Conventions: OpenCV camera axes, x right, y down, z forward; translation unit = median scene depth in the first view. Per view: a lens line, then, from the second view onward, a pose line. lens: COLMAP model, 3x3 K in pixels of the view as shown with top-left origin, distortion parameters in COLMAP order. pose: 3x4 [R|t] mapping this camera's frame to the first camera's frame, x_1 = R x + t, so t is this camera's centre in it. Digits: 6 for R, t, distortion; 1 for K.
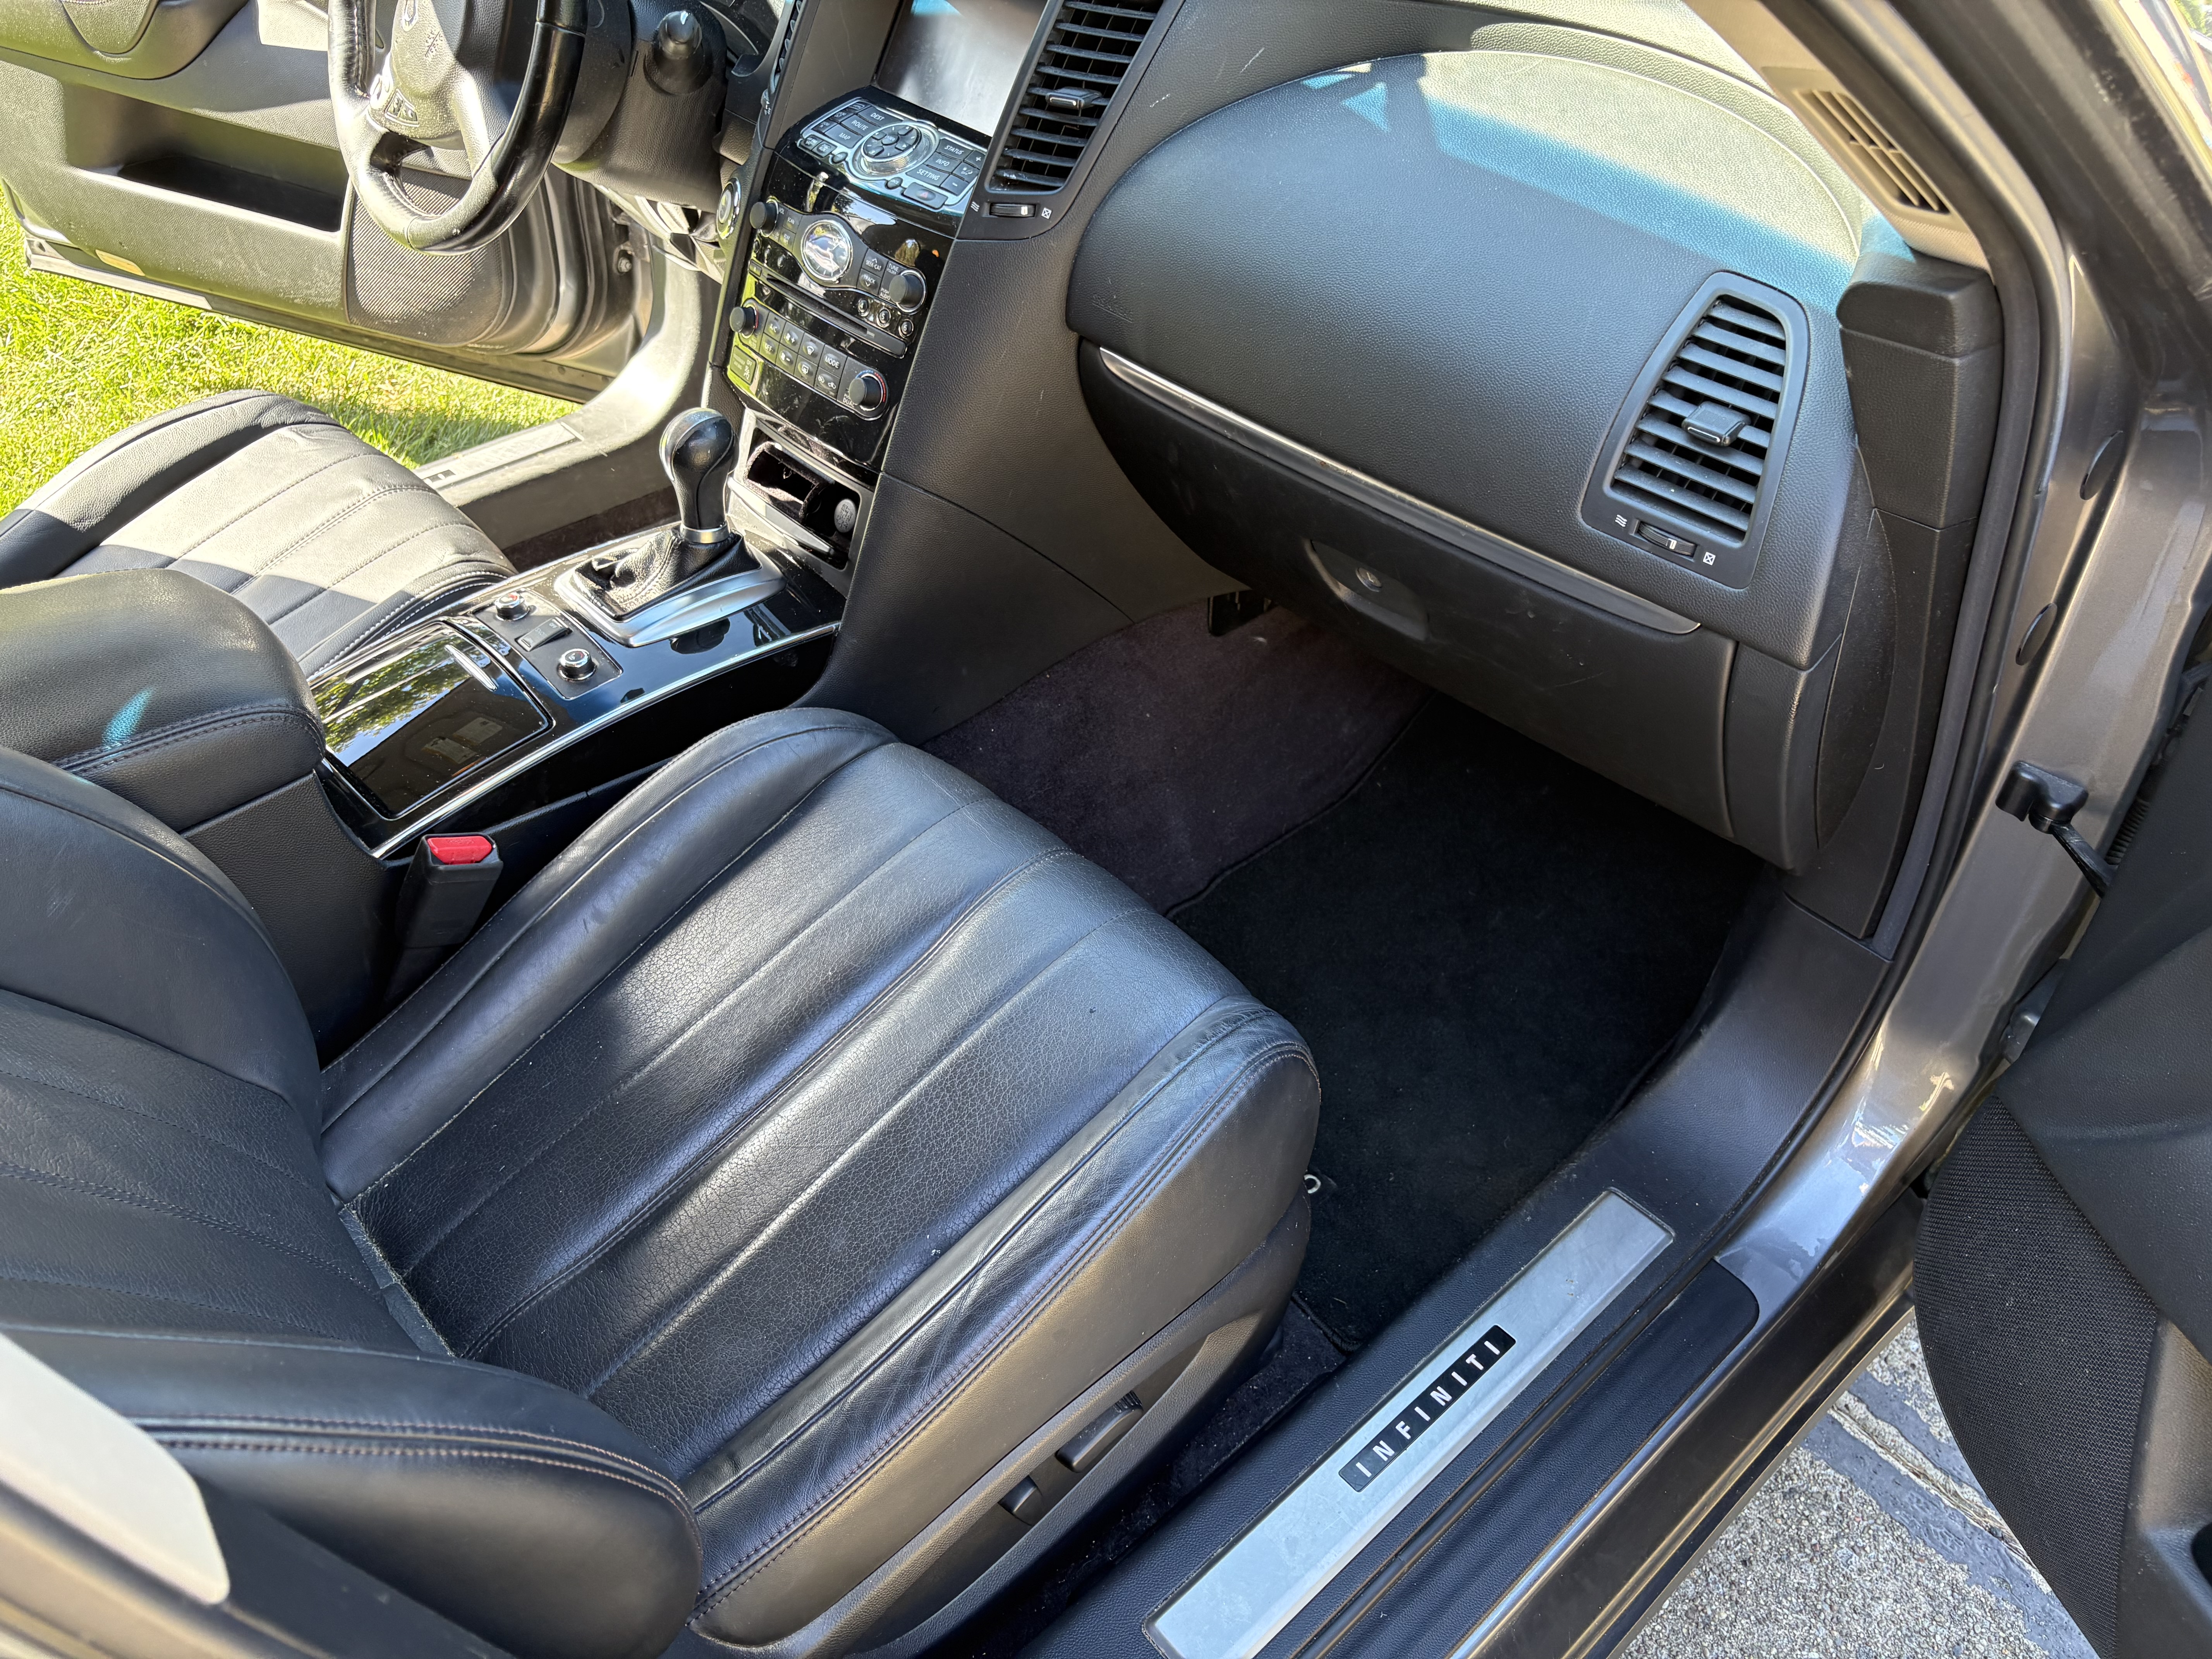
lens RADIAL K [[1694.5, 0, 1097.1], [0, 1694.5, 853.8], [0, 0, 1]] dist [0.031494, -0.038117]
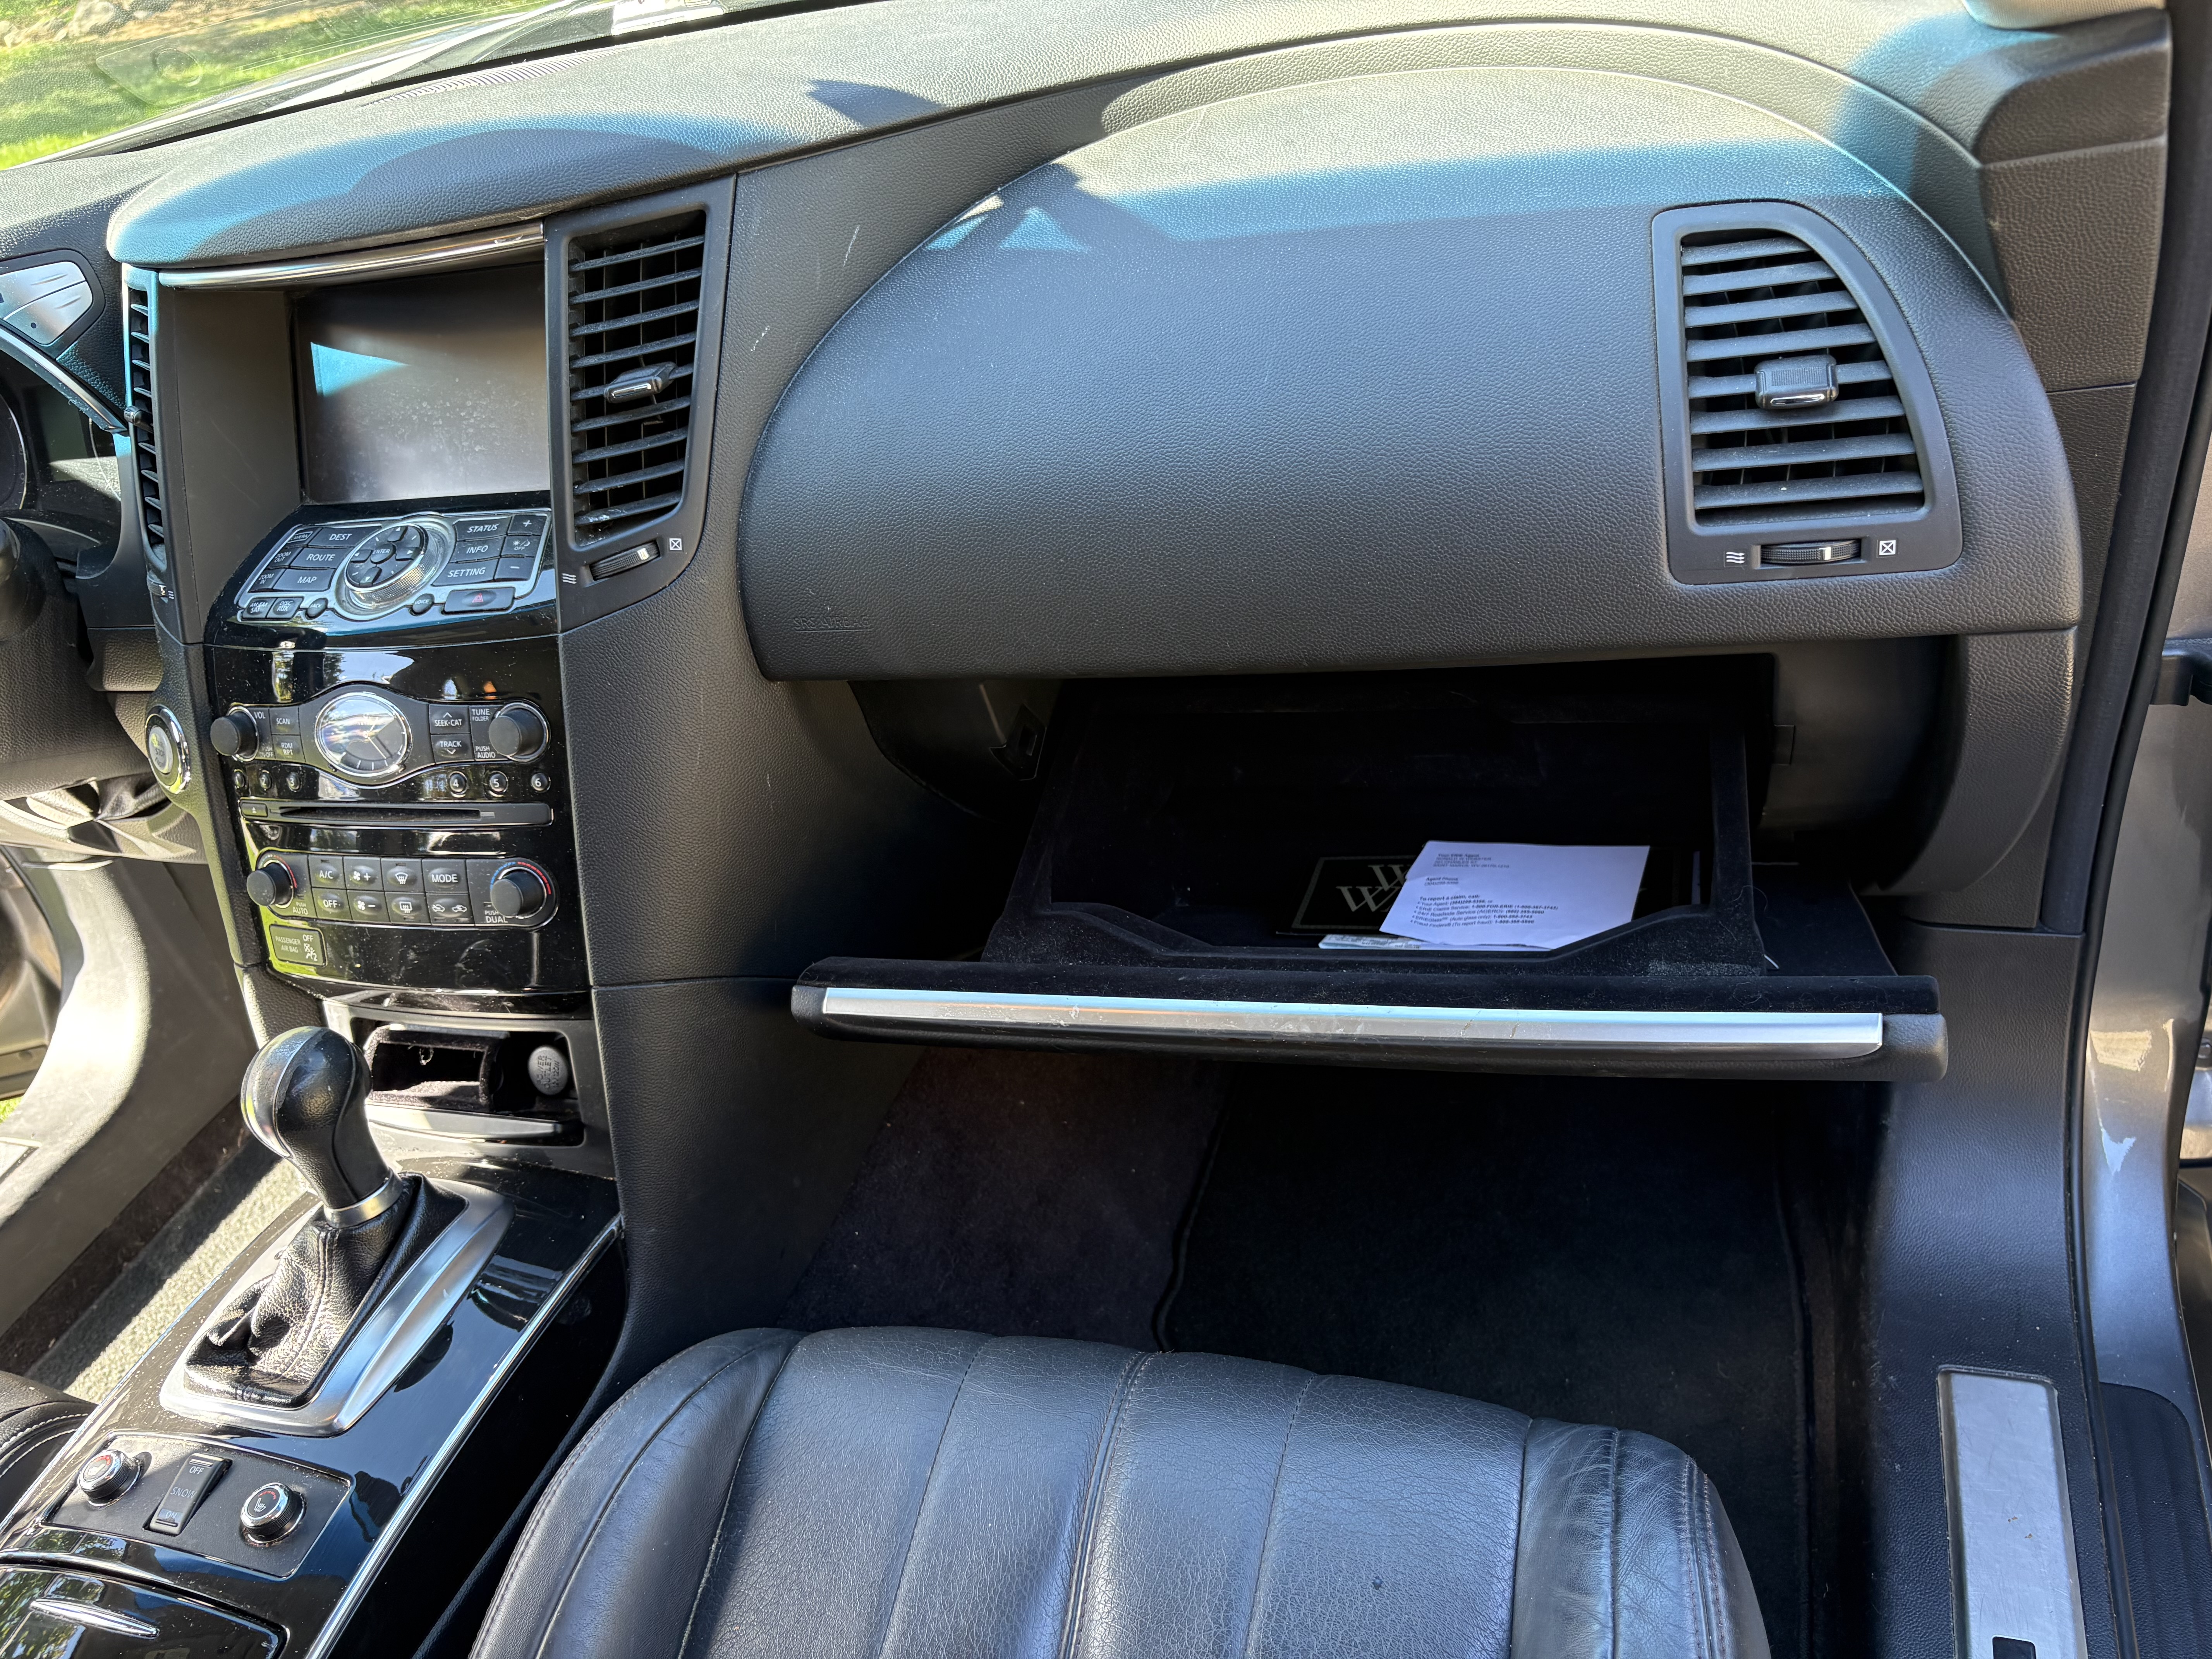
lens RADIAL K [[1694.5, 0, 1097.1], [0, 1694.5, 853.8], [0, 0, 1]] dist [0.031494, -0.038117]
pose [[0.844910, -0.446331, 0.294813, -0.132399], [0.486643, 0.870176, -0.077281, -0.122853], [-0.222046, 0.208764, 0.952425, 0.311886]]
